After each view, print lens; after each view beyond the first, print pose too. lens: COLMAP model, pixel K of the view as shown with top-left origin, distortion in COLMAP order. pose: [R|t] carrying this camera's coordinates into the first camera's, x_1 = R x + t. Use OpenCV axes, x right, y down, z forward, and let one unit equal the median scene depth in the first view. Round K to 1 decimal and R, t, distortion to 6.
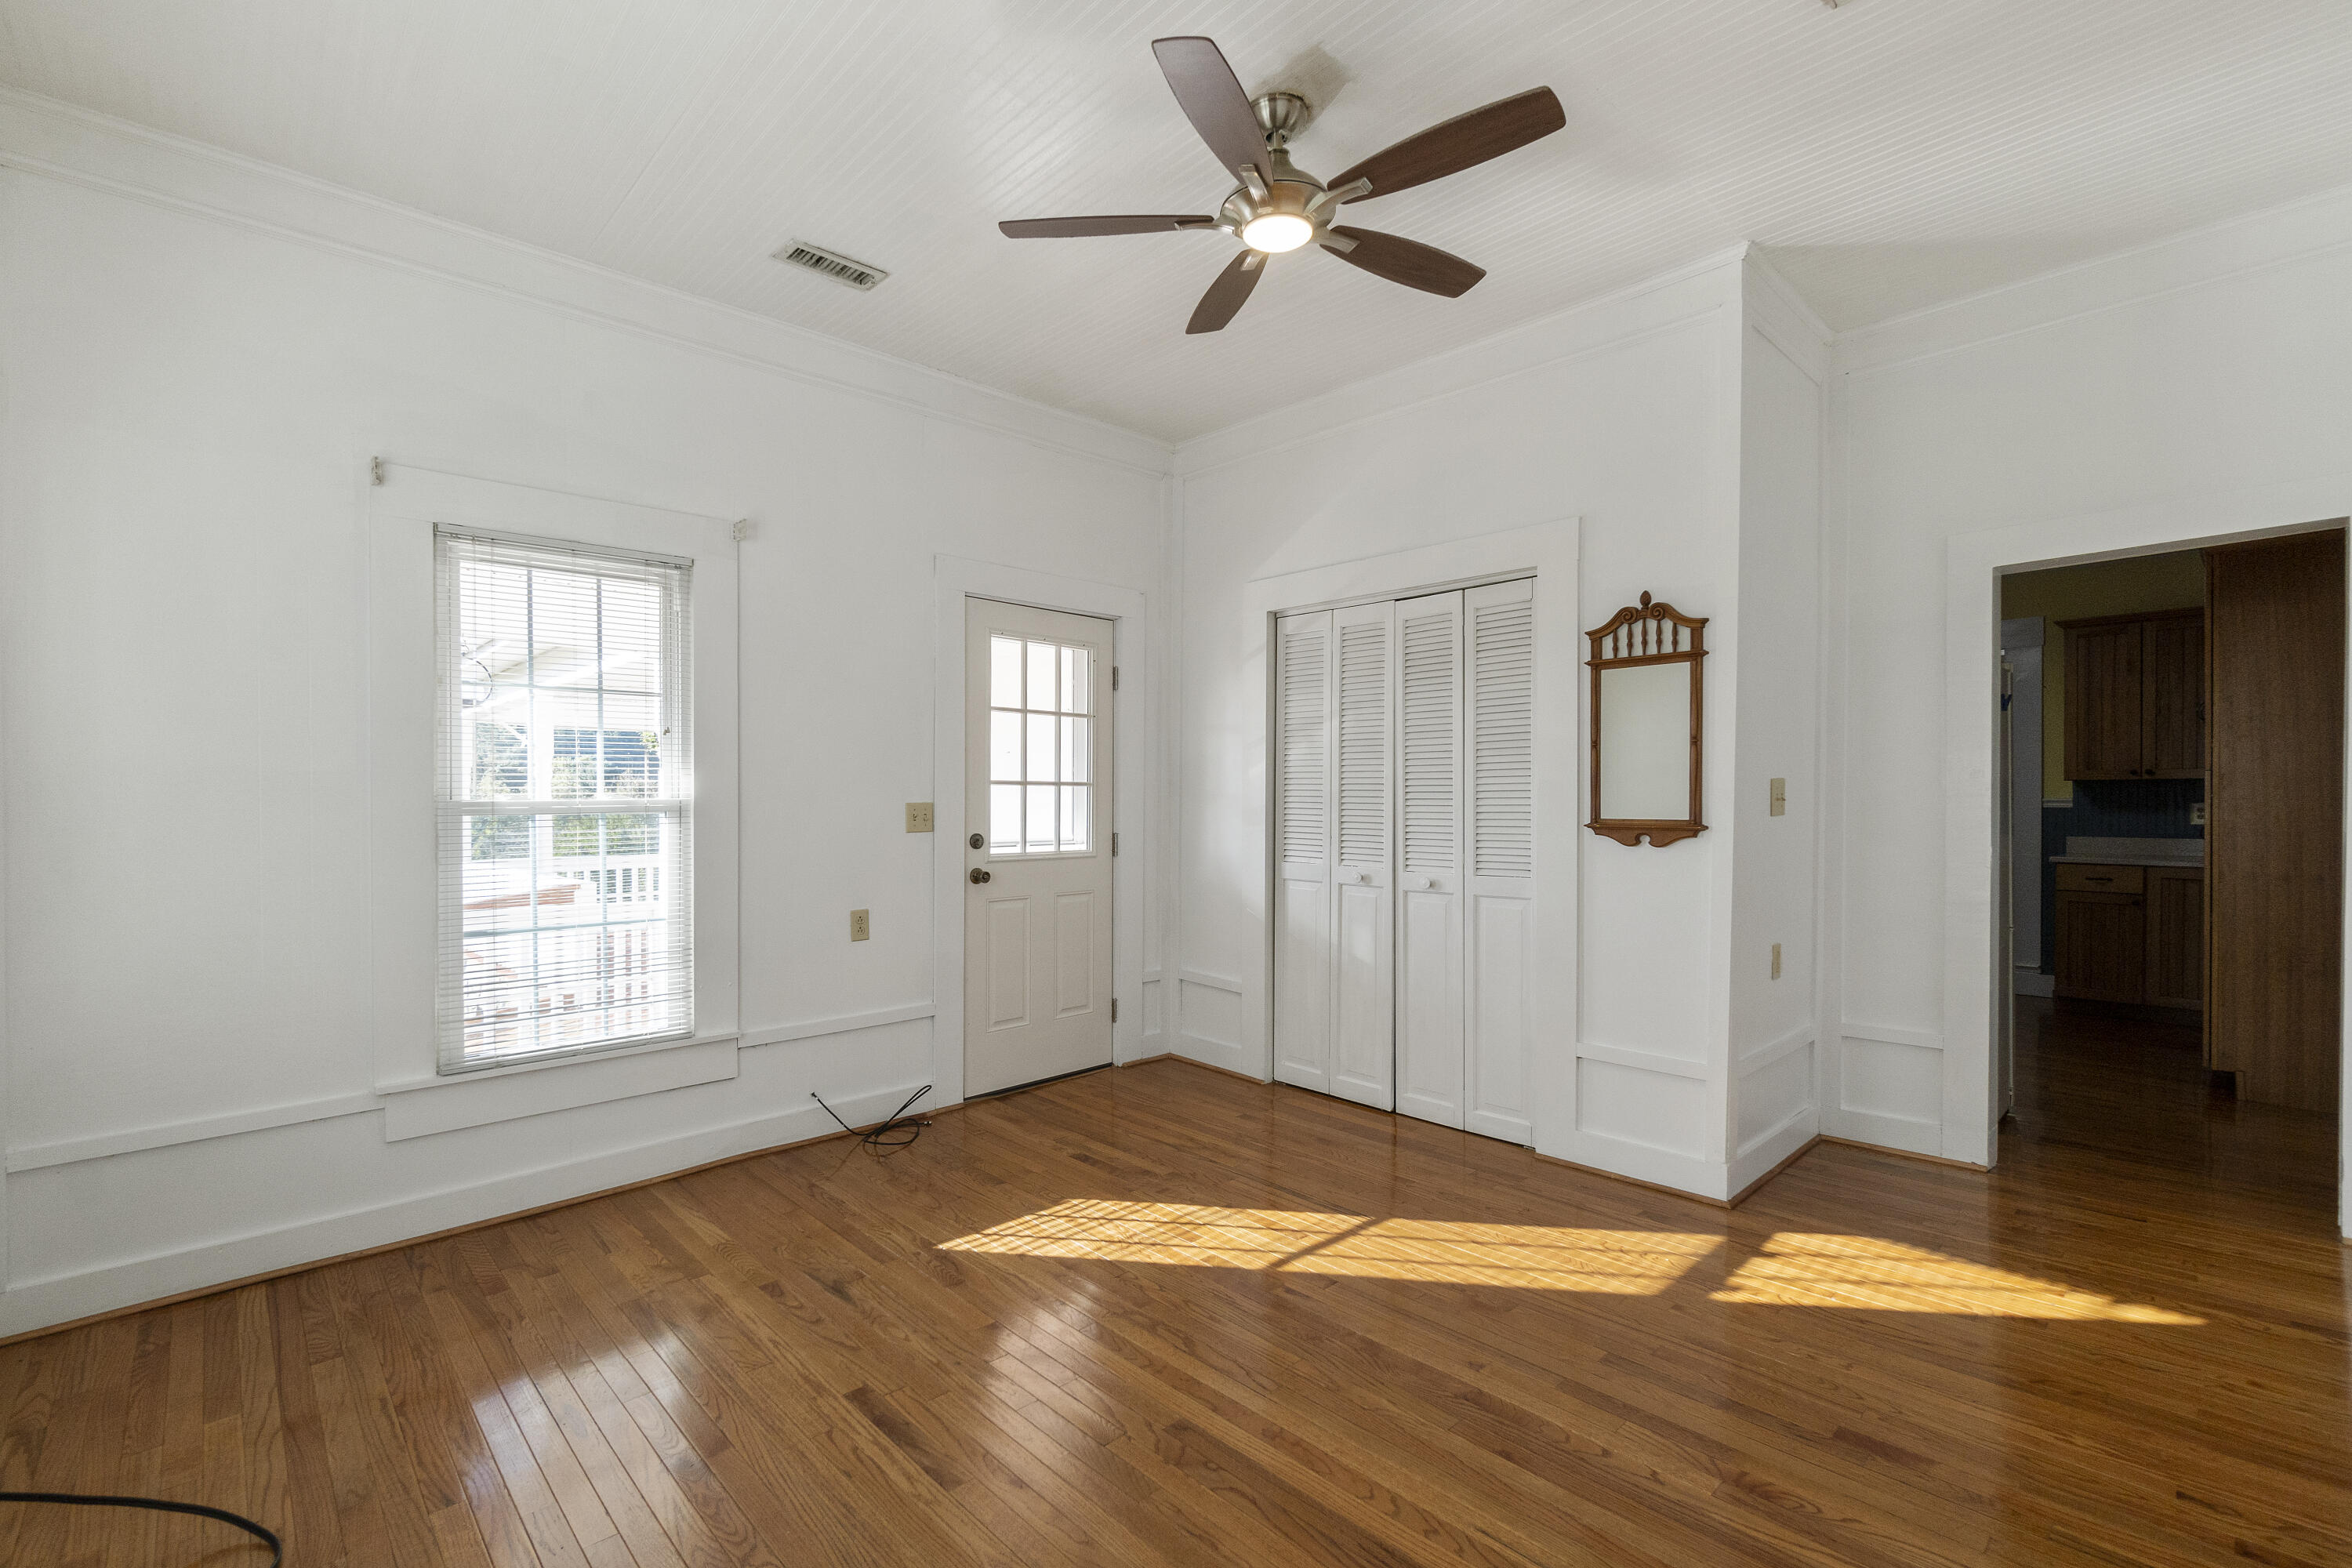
lens RADIAL K [[1040.4, 0, 1166.4], [0, 1040.4, 794.1], [0, 0, 1]] dist [-0.003614, 0.002302]
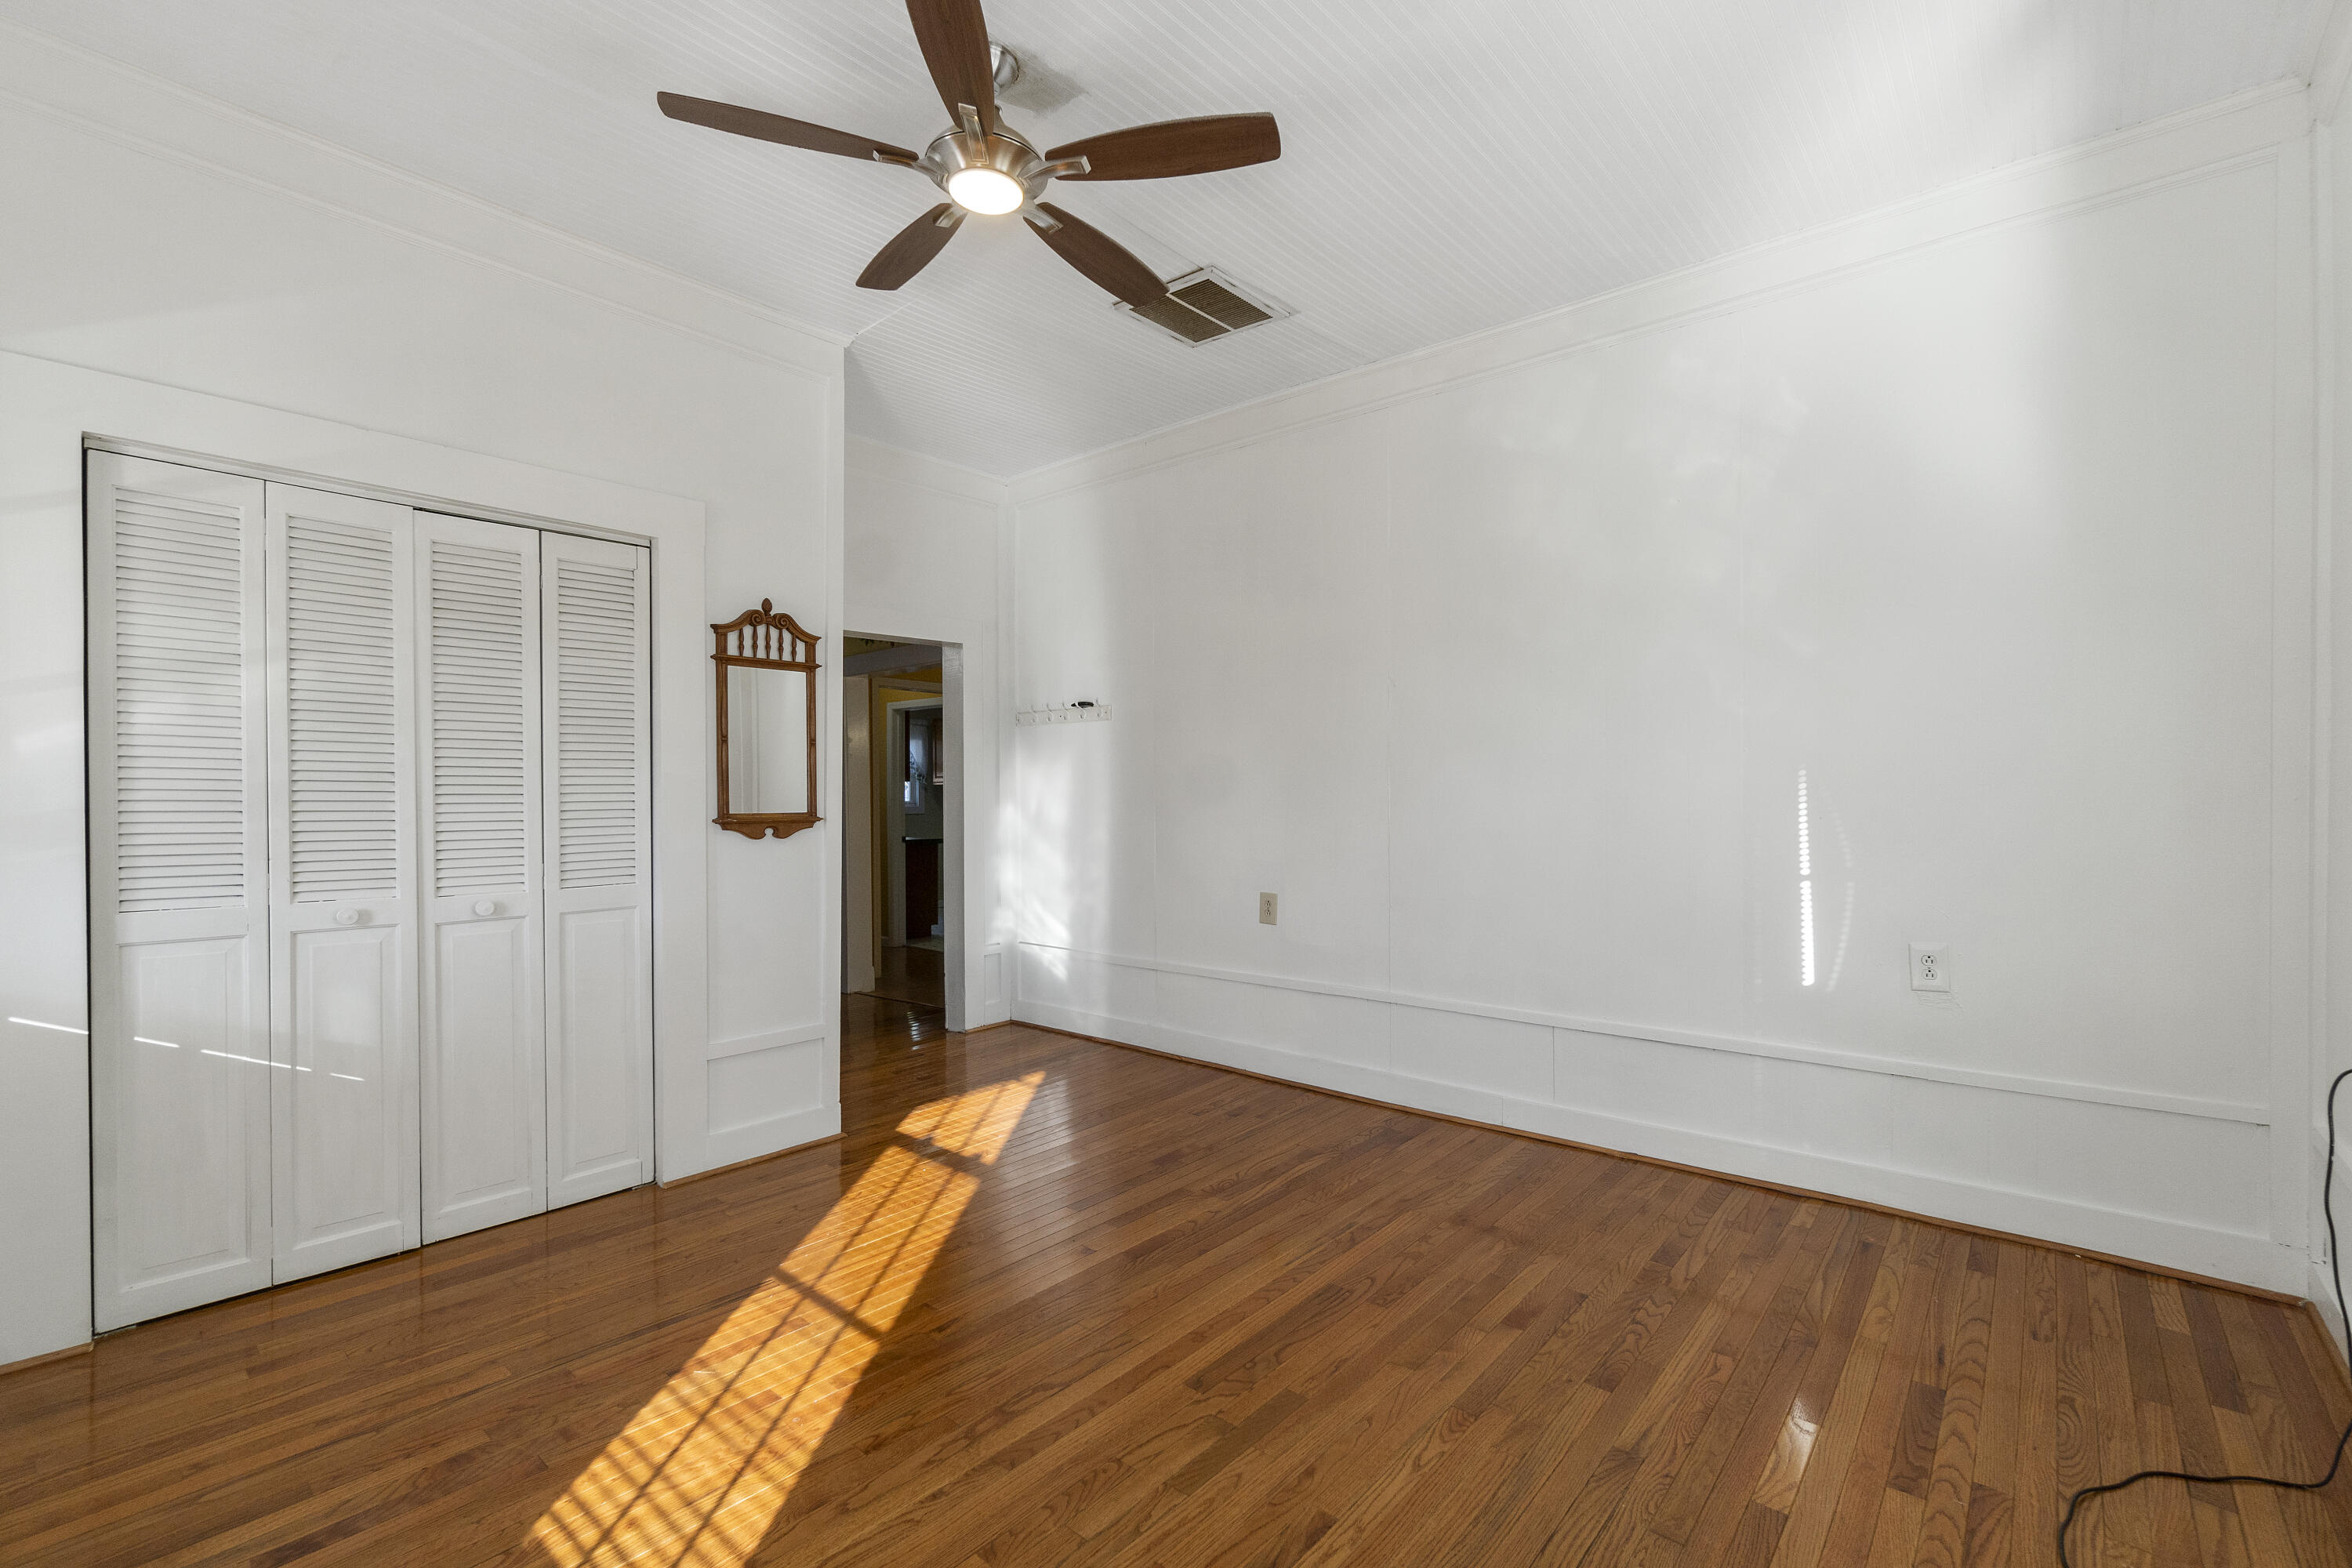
lens RADIAL K [[1040.4, 0, 1160.8], [0, 1040.4, 798.0], [0, 0, 1]] dist [-0.003614, 0.002302]
pose [[-0.103311, 0.001021, 0.994649, -0.631970], [0.002382, 0.999997, -0.000780, 0.010506], [-0.994646, 0.002288, -0.103313, 0.702027]]
